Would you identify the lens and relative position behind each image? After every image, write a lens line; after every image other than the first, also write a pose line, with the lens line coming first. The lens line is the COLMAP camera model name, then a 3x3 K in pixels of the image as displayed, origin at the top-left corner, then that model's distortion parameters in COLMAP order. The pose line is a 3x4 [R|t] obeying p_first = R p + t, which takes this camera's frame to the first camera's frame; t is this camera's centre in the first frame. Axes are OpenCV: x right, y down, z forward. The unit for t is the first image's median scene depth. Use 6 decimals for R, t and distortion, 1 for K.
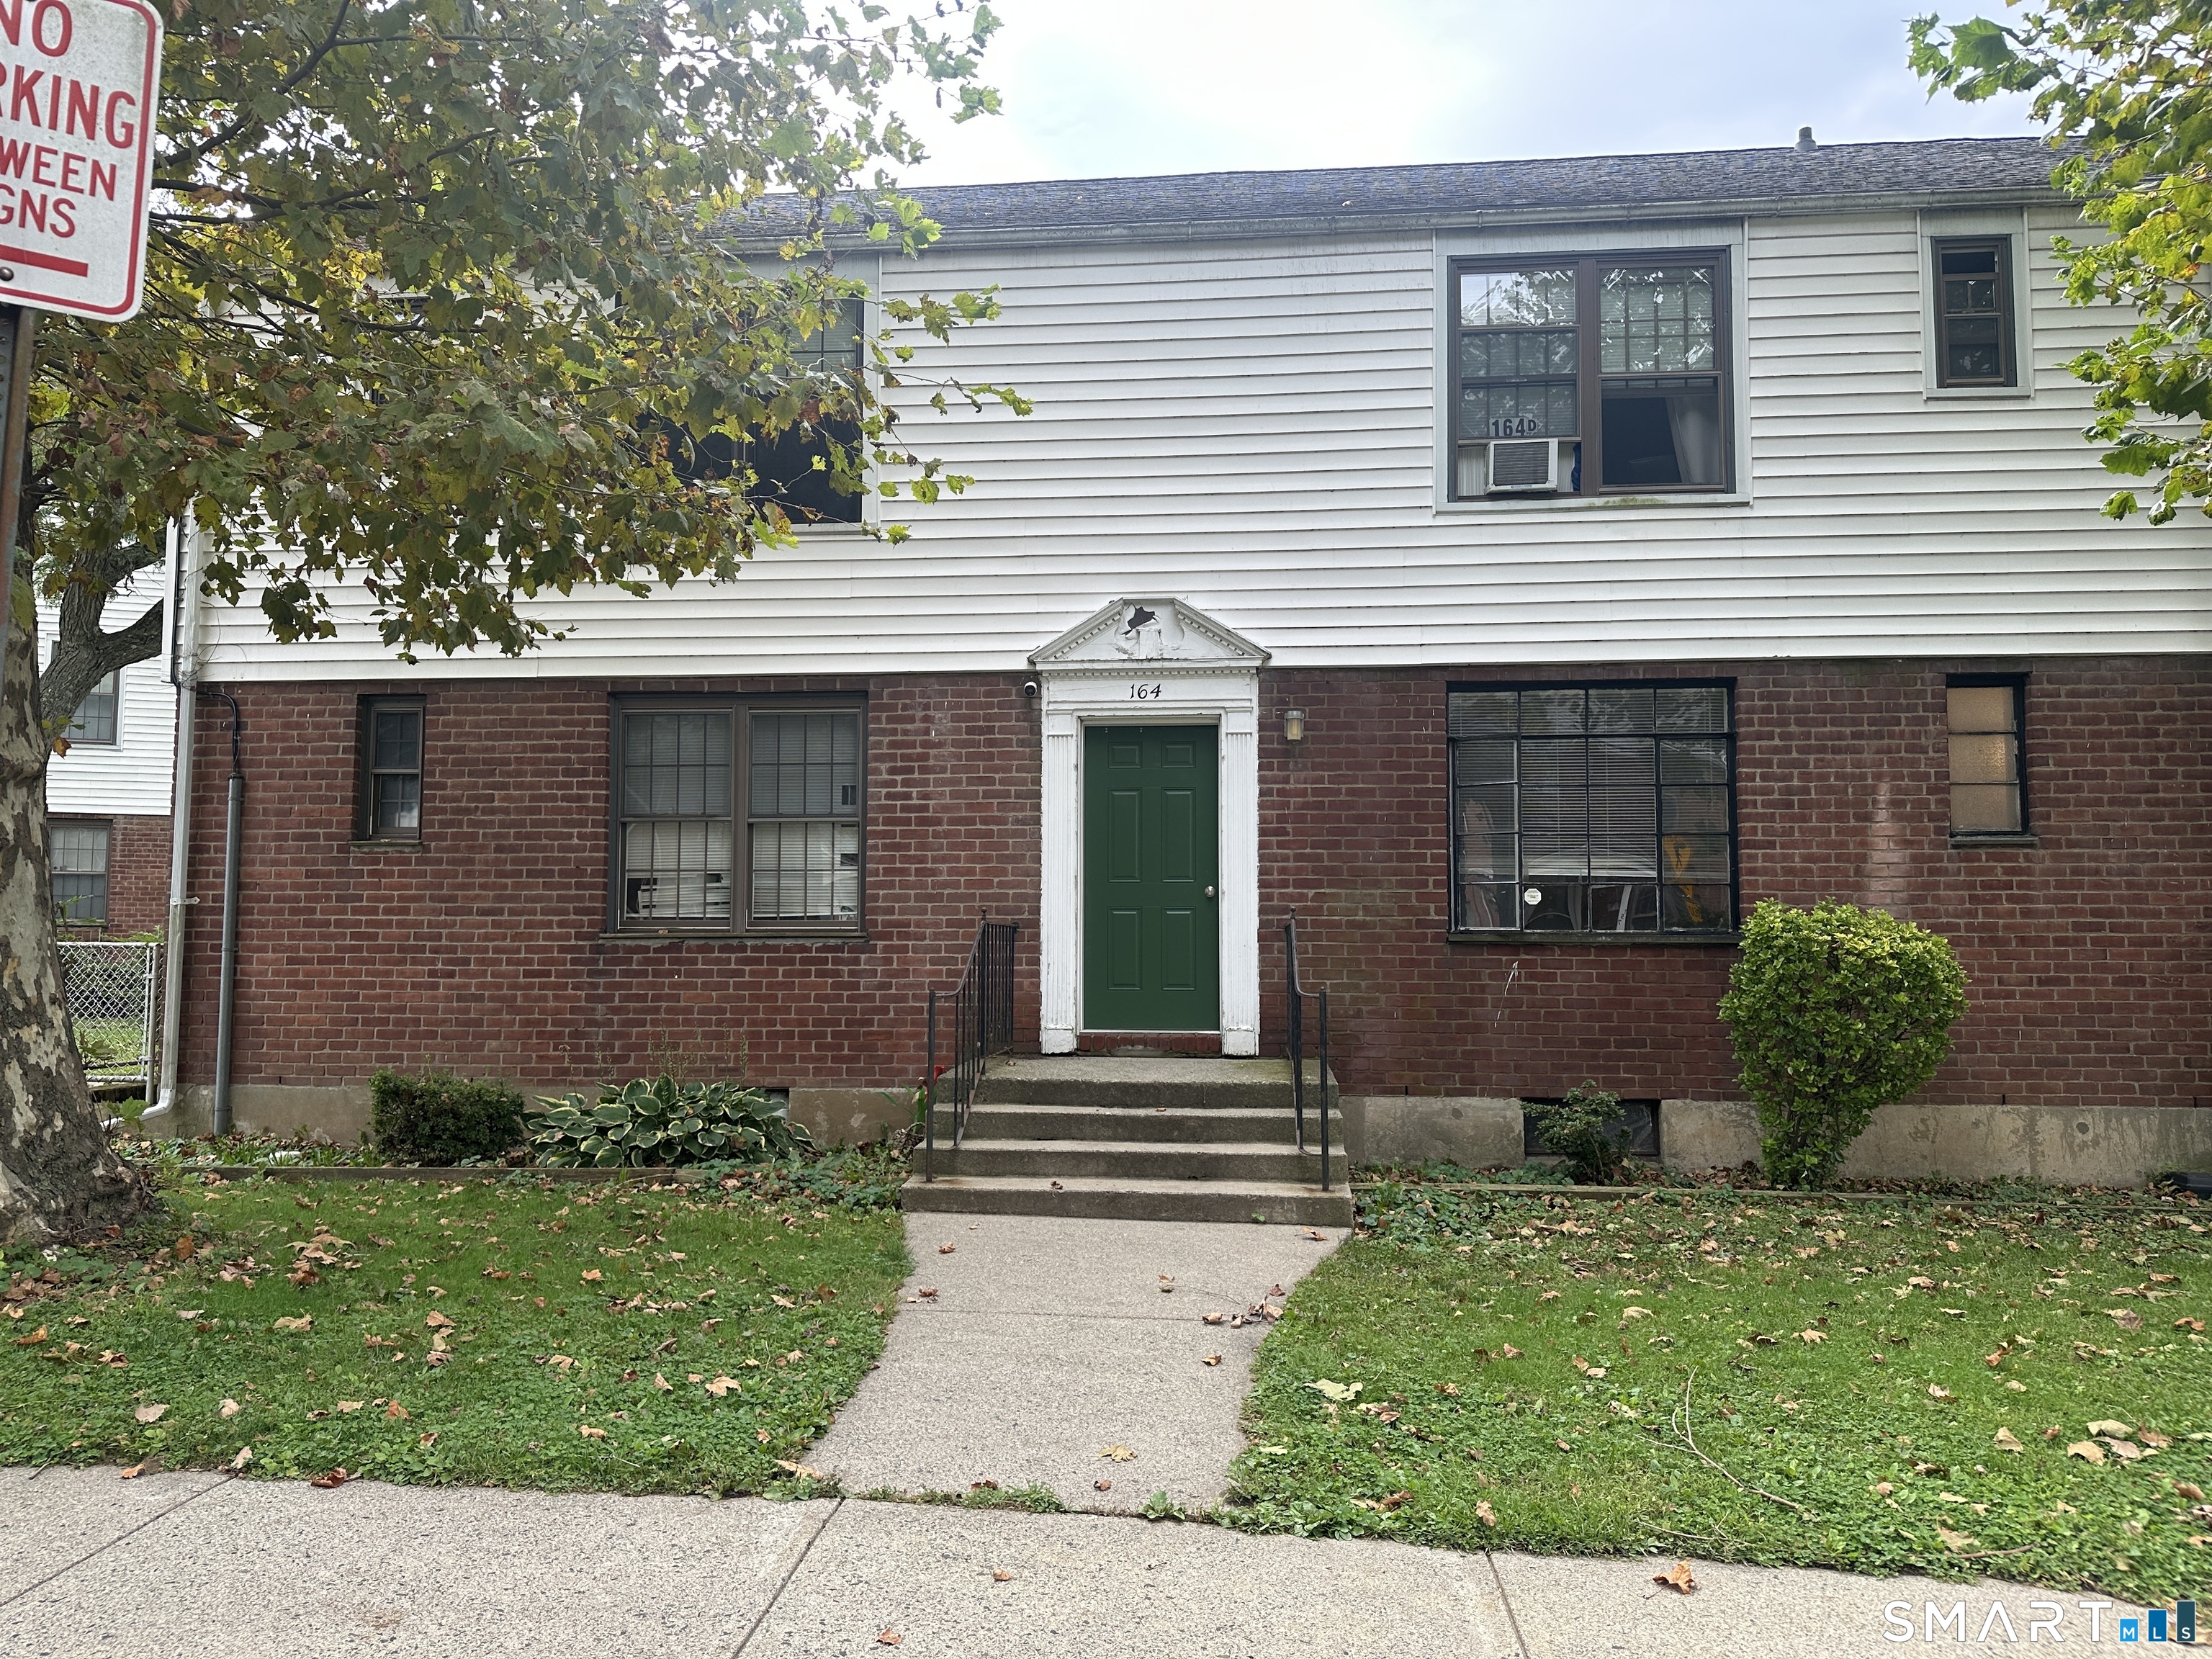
lens RADIAL K [[1554.2, 0, 1106.0], [0, 1554.2, 829.5], [0, 0, 1]] dist [0.003685, 0.000360]
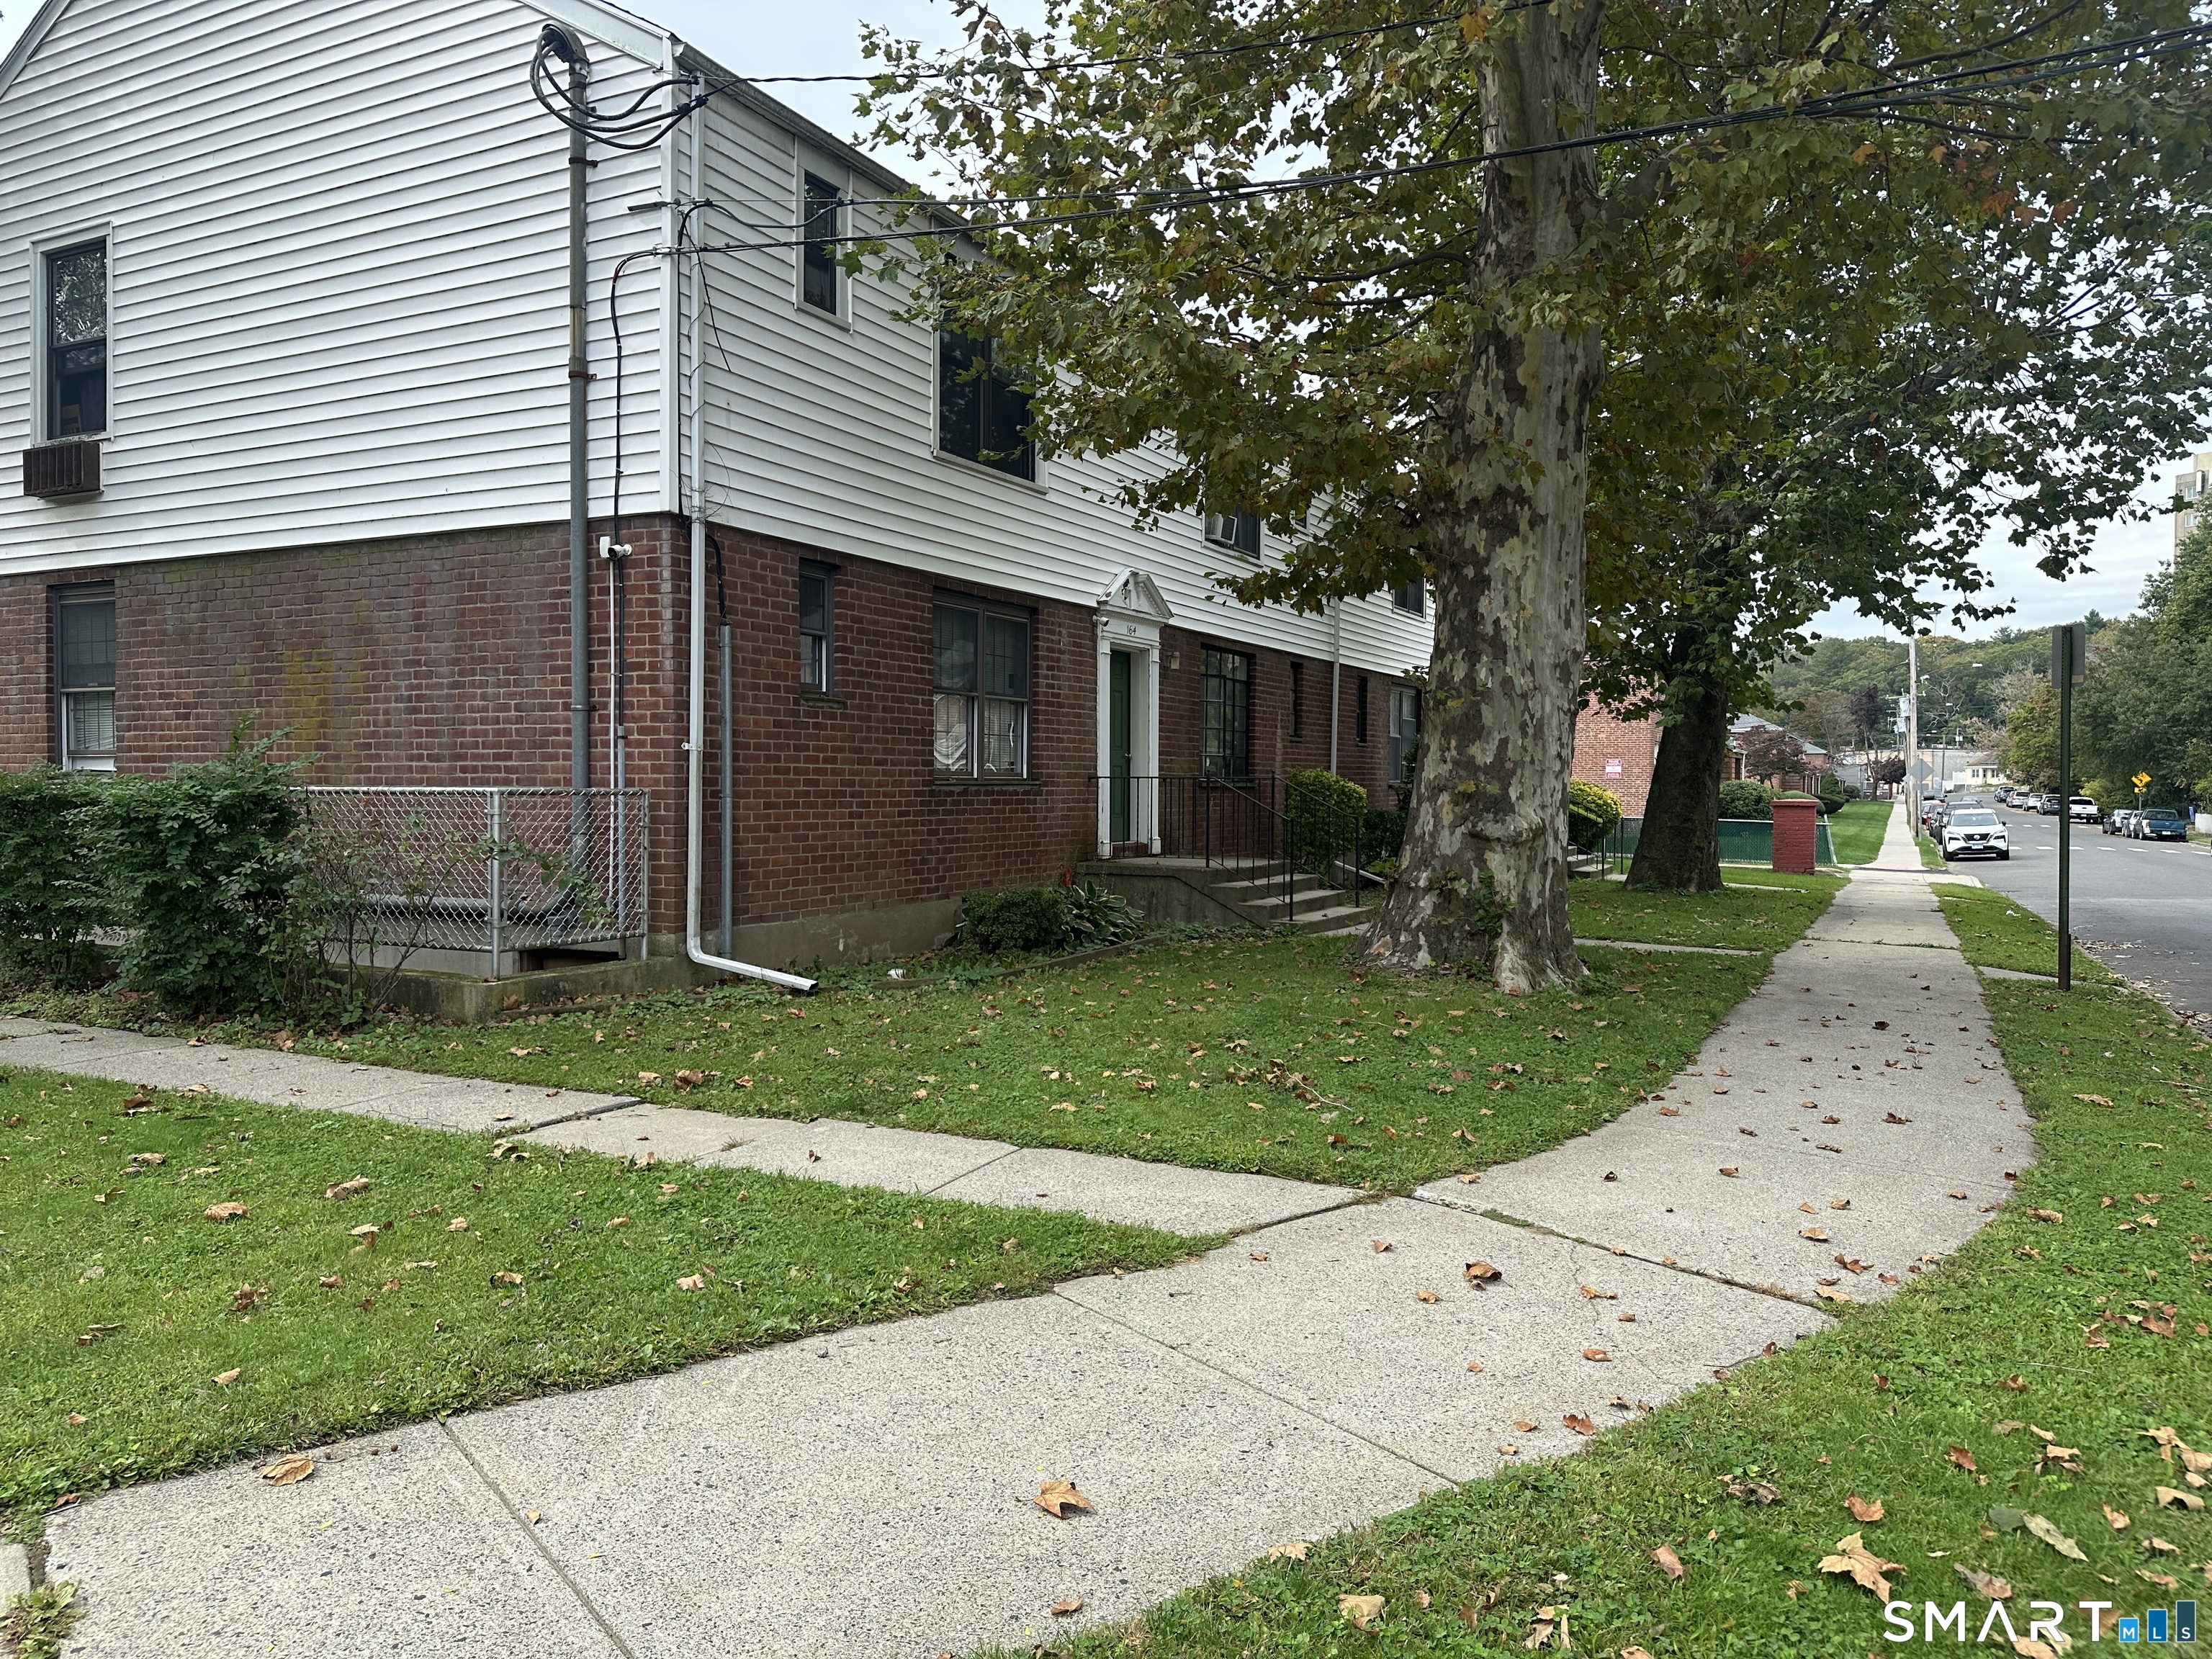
lens RADIAL K [[1554.2, 0, 1106.0], [0, 1554.2, 829.5], [0, 0, 1]] dist [0.003685, 0.000360]
pose [[0.376446, -0.027965, 0.926017, -1.448834], [-0.085043, 0.994281, 0.064598, 0.013247], [-0.922527, -0.103069, 0.371915, 0.405552]]
